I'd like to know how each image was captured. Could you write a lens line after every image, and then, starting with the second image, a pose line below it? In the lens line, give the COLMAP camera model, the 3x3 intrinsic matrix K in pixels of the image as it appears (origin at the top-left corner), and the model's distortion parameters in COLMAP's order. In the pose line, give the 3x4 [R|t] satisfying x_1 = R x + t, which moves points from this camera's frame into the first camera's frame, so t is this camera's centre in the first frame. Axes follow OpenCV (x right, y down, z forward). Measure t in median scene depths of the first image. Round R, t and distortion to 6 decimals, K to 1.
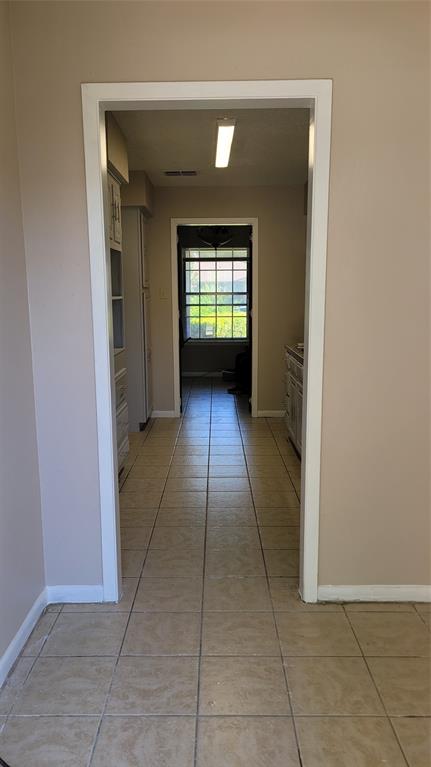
lens RADIAL K [[568.1, 0, 212.5], [0, 568.1, 384.1], [0, 0, 1]] dist [0.025144, -0.011351]
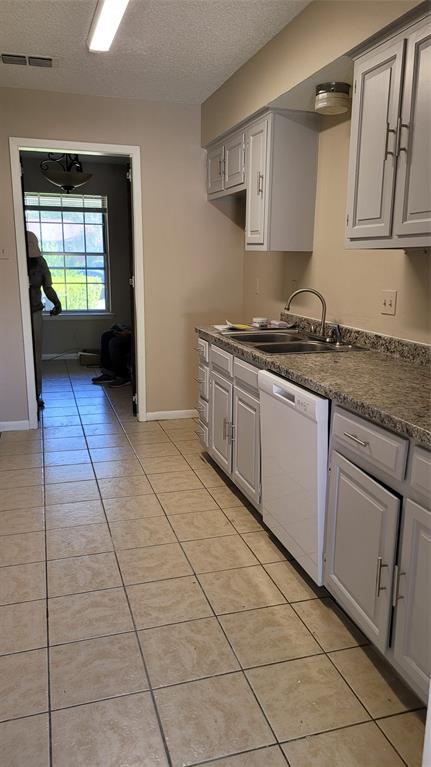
lens RADIAL K [[568.1, 0, 218.7], [0, 568.1, 382.3], [0, 0, 1]] dist [0.025144, -0.011351]
pose [[0.952780, -0.057684, 0.298132, -0.035391], [0.038977, 0.996902, 0.068323, -0.027558], [-0.301150, -0.053477, 0.952076, 0.176319]]
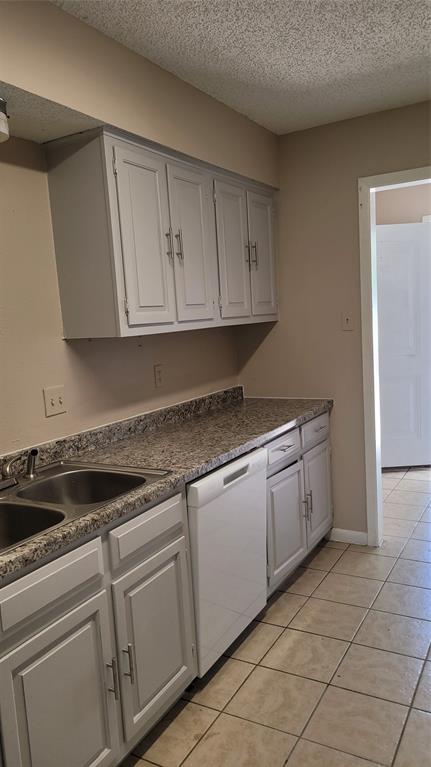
lens RADIAL K [[568.1, 0, 219.4], [0, 568.1, 387.7], [0, 0, 1]] dist [0.025144, -0.011351]
pose [[-0.867570, 0.013866, 0.497121, -0.276058], [0.160719, 0.953789, 0.253881, -1.172596], [-0.470628, 0.300156, -0.829708, 6.658721]]
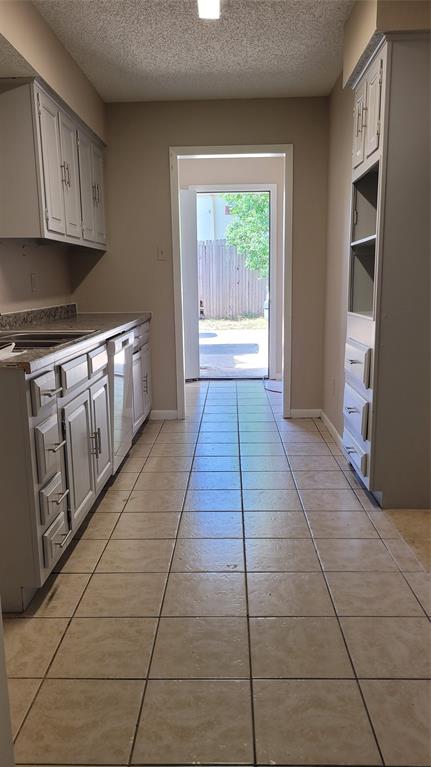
lens RADIAL K [[568.1, 0, 212.3], [0, 568.1, 384.0], [0, 0, 1]] dist [0.025144, -0.011351]
pose [[-0.998608, 0.031372, 0.042395, 0.448839], [0.043949, 0.939365, 0.340090, -1.086450], [-0.029155, 0.341480, -0.939437, 8.847625]]
